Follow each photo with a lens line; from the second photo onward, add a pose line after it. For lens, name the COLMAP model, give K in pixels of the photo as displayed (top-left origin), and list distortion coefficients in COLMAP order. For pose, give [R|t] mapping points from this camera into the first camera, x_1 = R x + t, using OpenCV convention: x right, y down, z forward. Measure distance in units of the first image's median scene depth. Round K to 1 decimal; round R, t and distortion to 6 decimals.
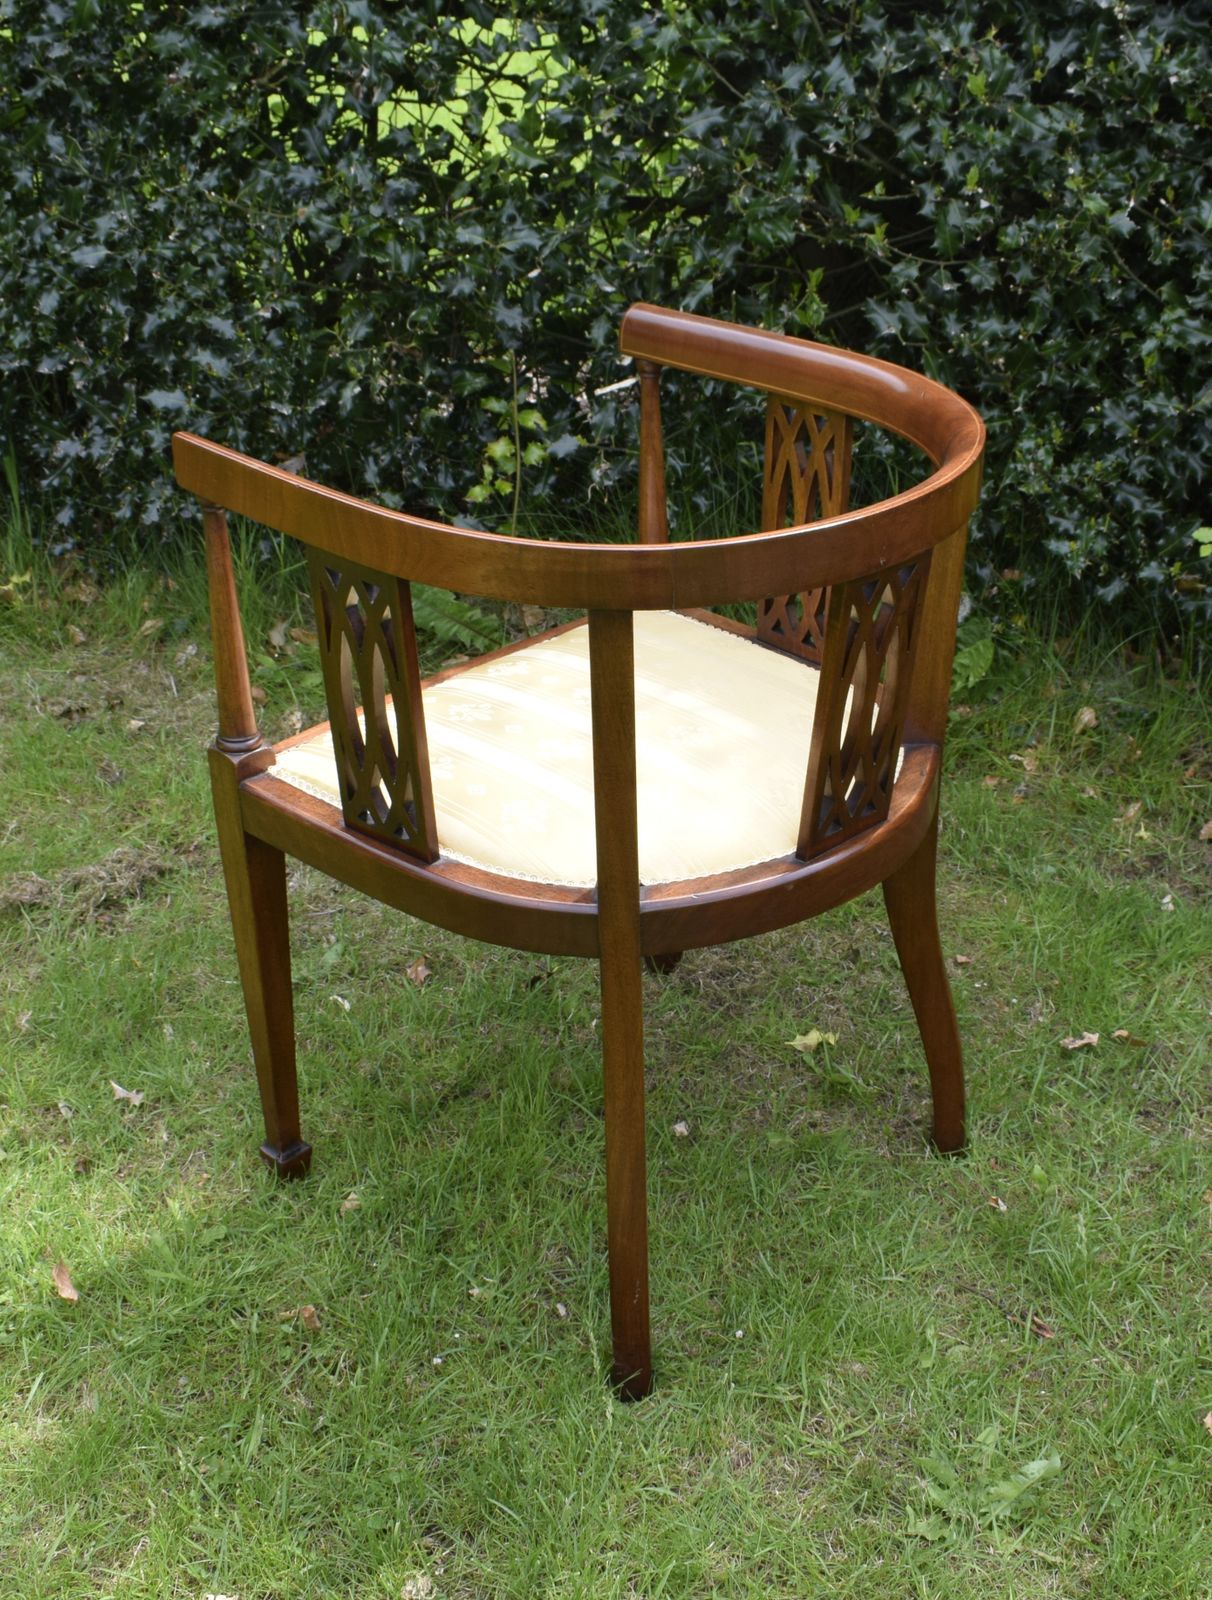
lens RADIAL K [[1934.8, 0, 636.5], [0, 1934.8, 815.3], [0, 0, 1]] dist [-0.022526, 0.000000]
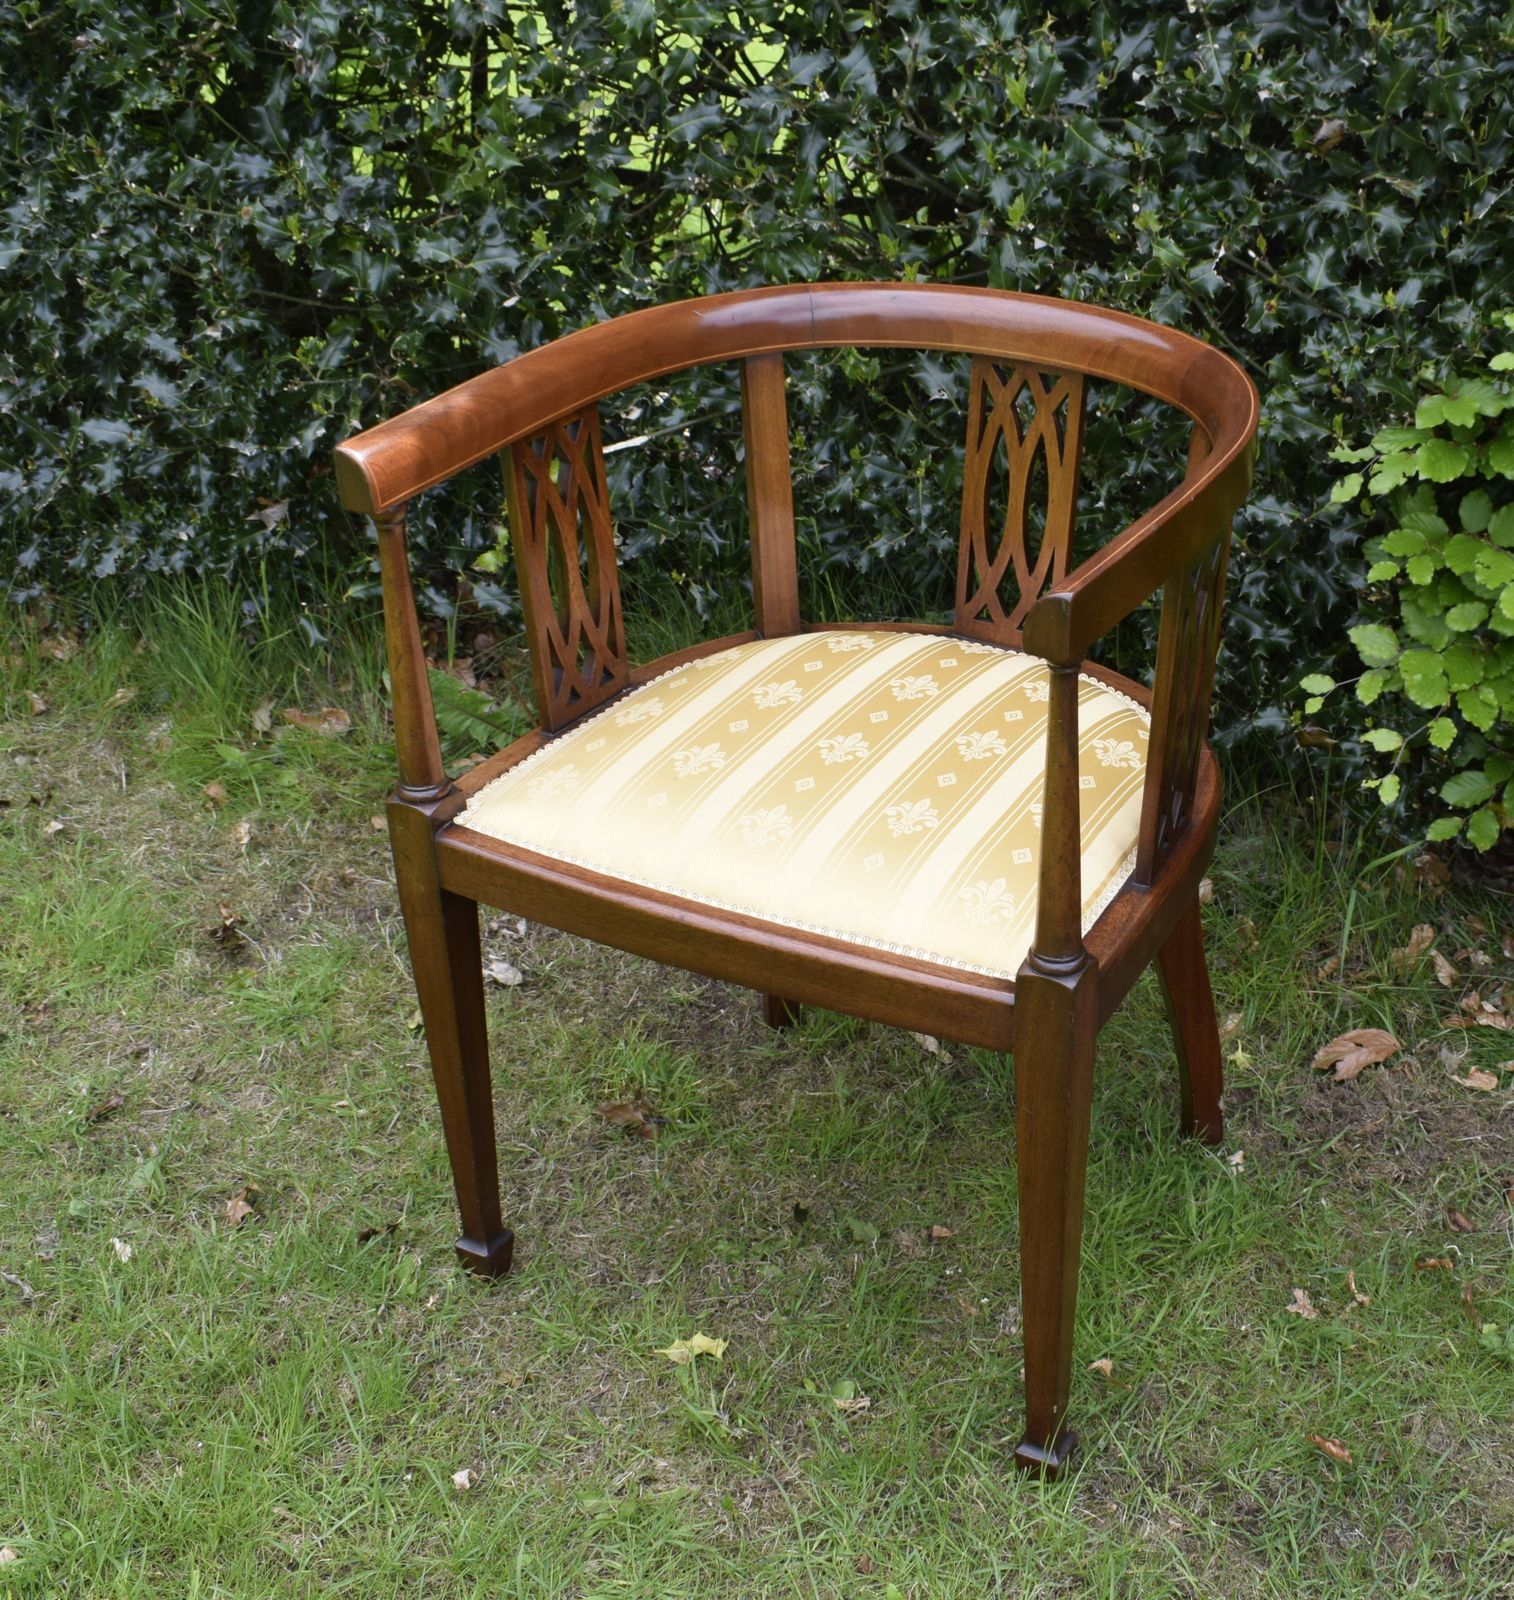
lens RADIAL K [[2131.6, 0, 969.5], [0, 2131.6, 828.0], [0, 0, 1]] dist [-0.033613, 0.000000]
pose [[0.997805, 0.051392, -0.041765, 0.183638], [-0.051211, 0.998673, 0.005412, -0.080419], [0.041988, -0.003261, 0.999113, 0.139602]]
